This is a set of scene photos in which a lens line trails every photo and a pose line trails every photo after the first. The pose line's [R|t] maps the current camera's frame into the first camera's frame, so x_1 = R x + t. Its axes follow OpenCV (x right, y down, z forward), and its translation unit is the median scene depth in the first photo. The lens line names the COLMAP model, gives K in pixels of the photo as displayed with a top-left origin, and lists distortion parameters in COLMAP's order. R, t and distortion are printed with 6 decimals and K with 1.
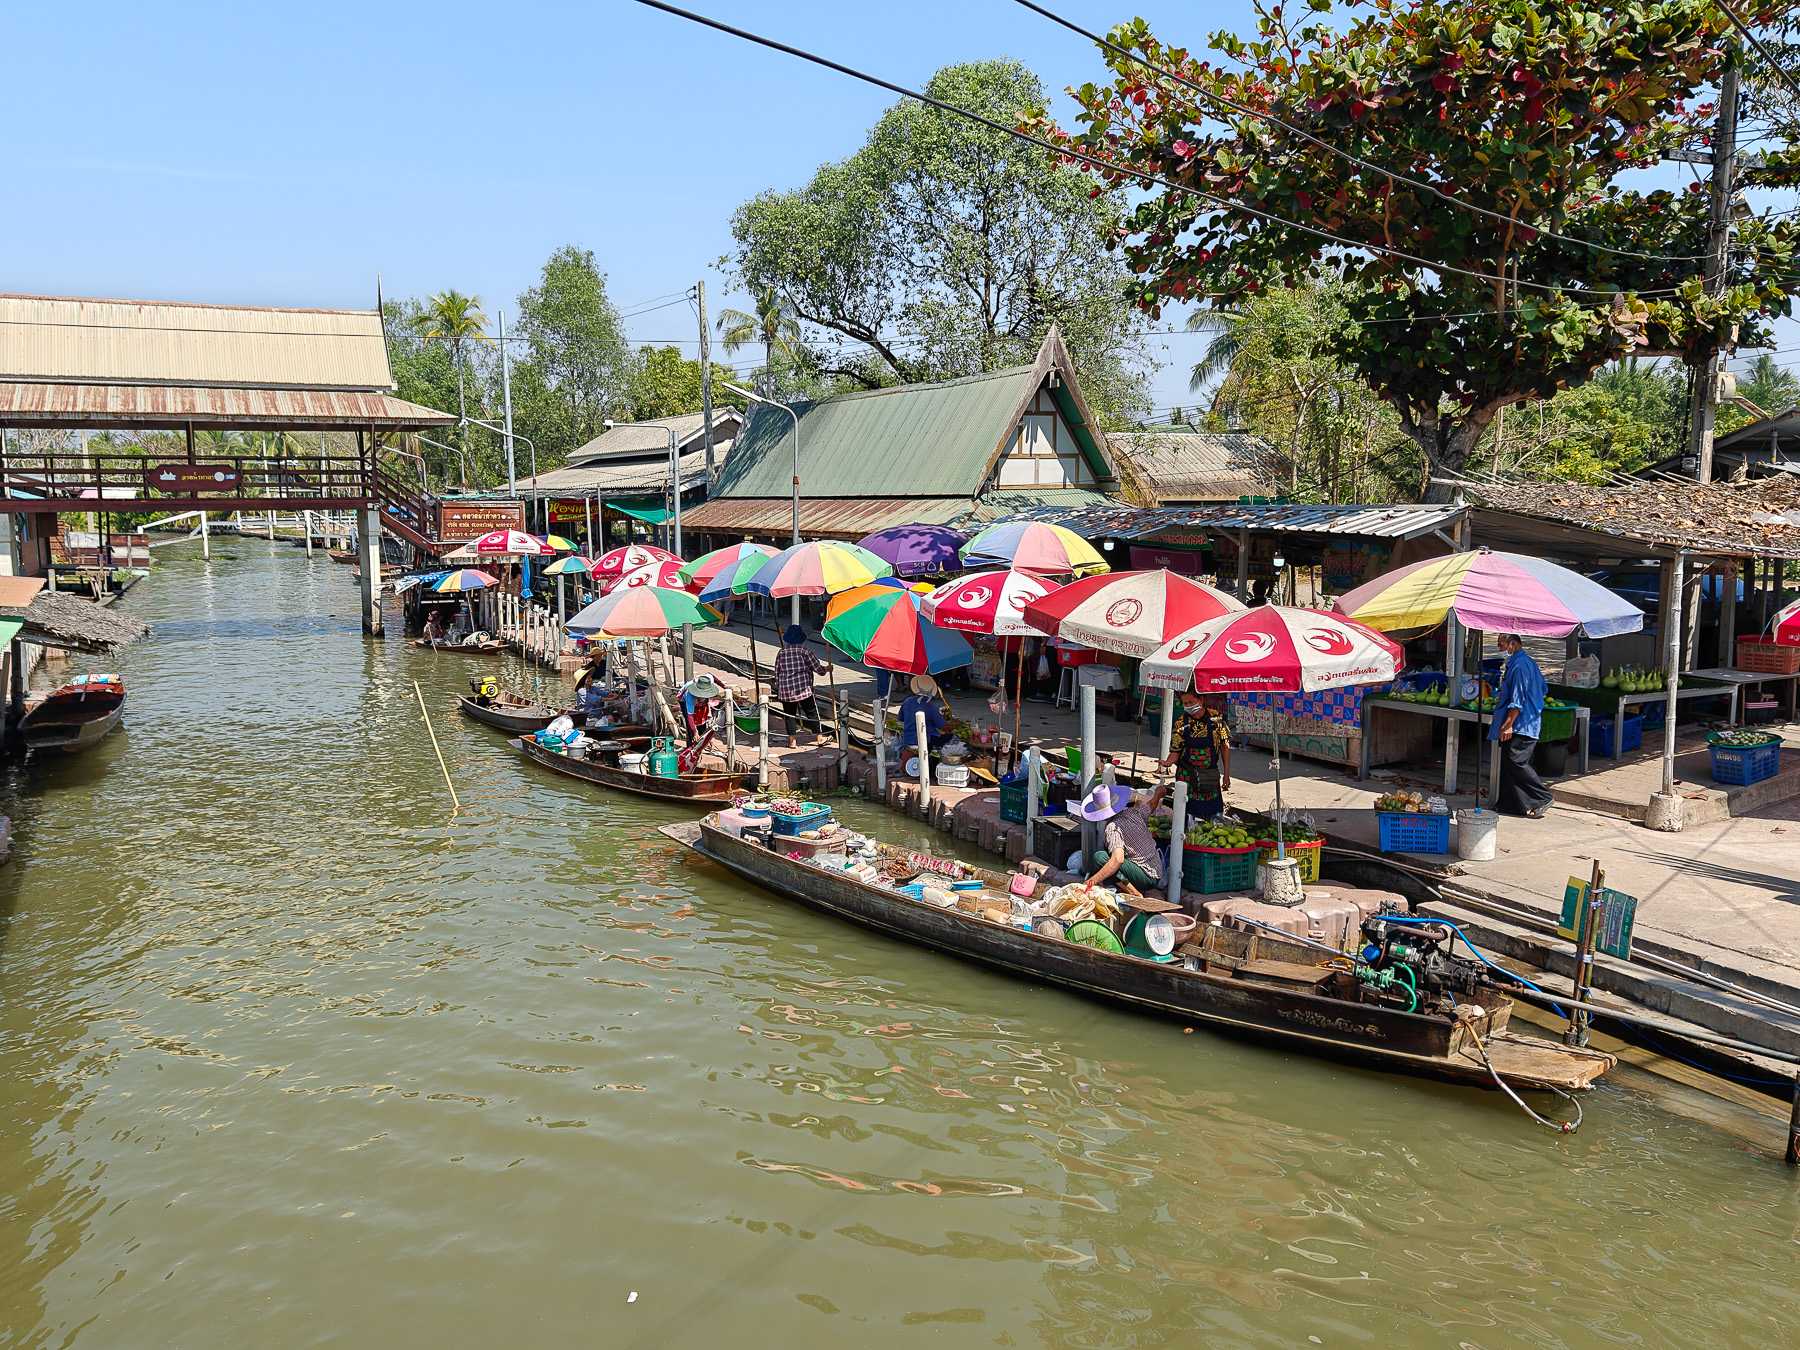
lens RADIAL K [[1422.6, 0, 900.0], [0, 1422.6, 675.0], [0, 0, 1]] dist [0.100988, -0.053863]
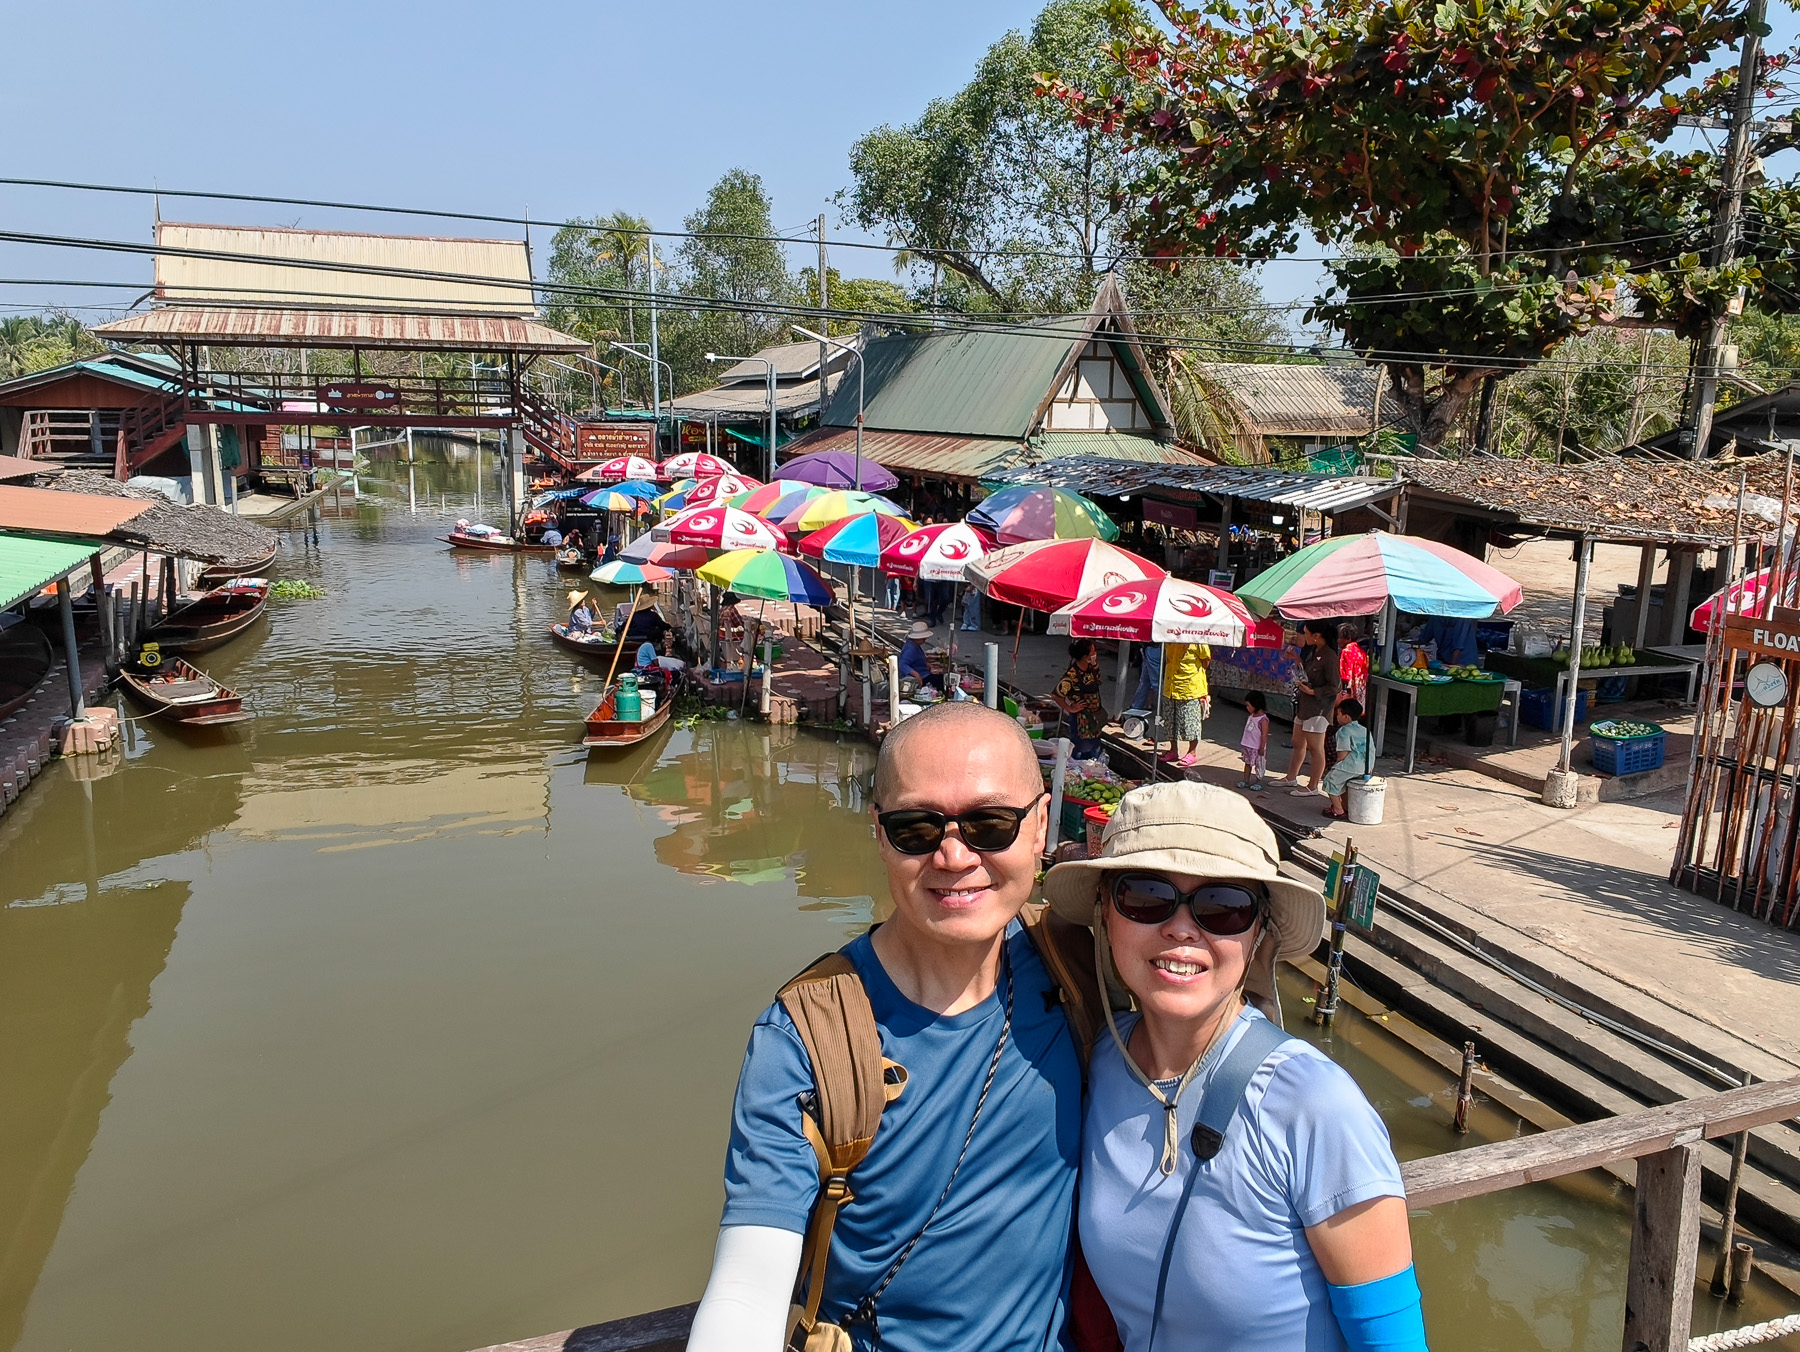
lens RADIAL K [[1391.2, 0, 900.0], [0, 1391.2, 676.0], [0, 0, 1]] dist [0.058508, -0.001780]
pose [[0.991750, 0.048209, -0.118778, 0.122308], [-0.040786, 0.997106, 0.064151, -0.021184], [0.121527, -0.058778, 0.990846, -0.028488]]
